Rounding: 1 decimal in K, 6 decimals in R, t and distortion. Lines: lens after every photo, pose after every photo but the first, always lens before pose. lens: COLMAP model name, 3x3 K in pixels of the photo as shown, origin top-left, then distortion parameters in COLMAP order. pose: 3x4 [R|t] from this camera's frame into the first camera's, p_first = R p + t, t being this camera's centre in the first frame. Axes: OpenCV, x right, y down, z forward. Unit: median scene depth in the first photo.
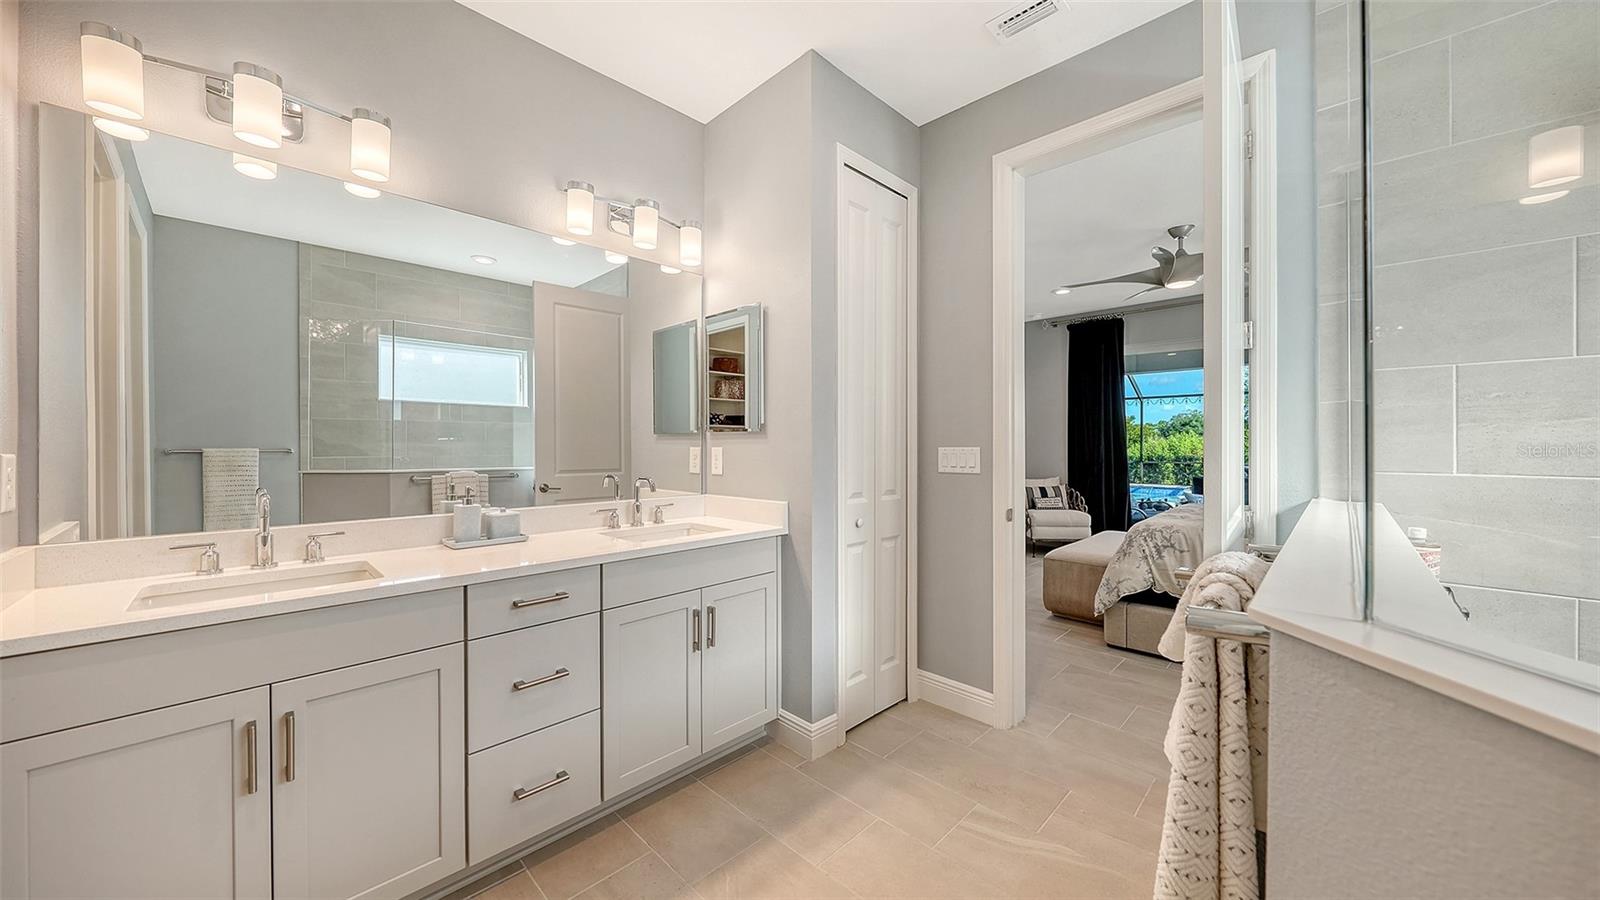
lens RADIAL K [[564.4, 0, 796.7], [0, 564.4, 436.1], [0, 0, 1]] dist [-0.001310, -0.000394]
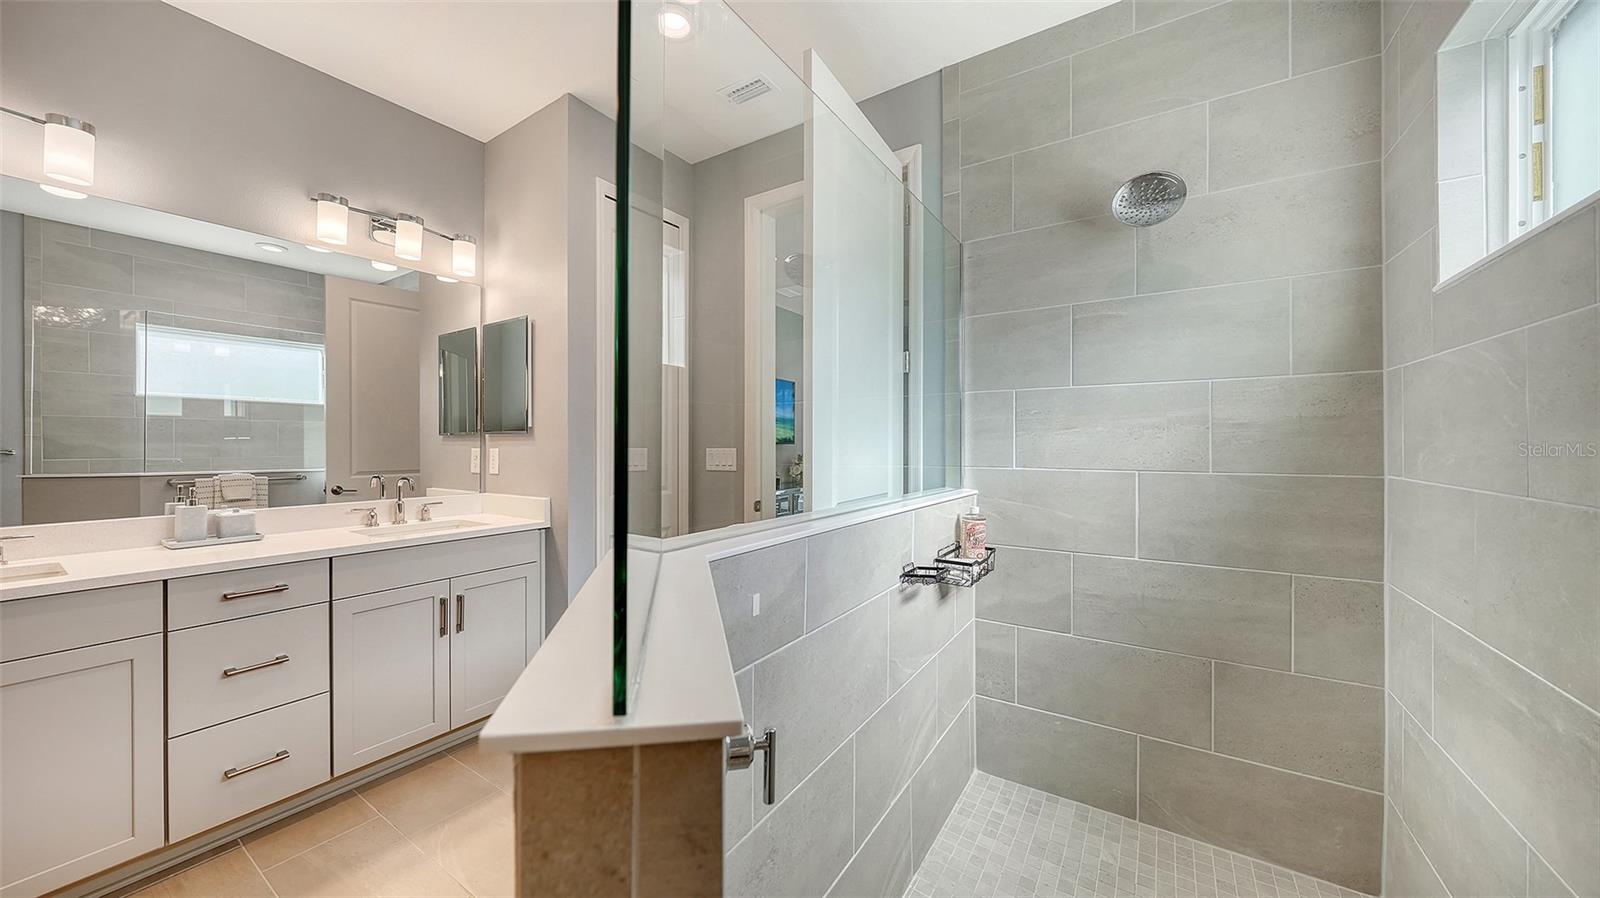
lens RADIAL K [[564.4, 0, 796.7], [0, 564.4, 435.1], [0, 0, 1]] dist [-0.001310, -0.000394]
pose [[0.981179, 0.003440, 0.193069, 0.231627], [-0.003386, 0.999994, -0.000610, -0.007488], [-0.193070, -0.000055, 0.981185, -0.167557]]
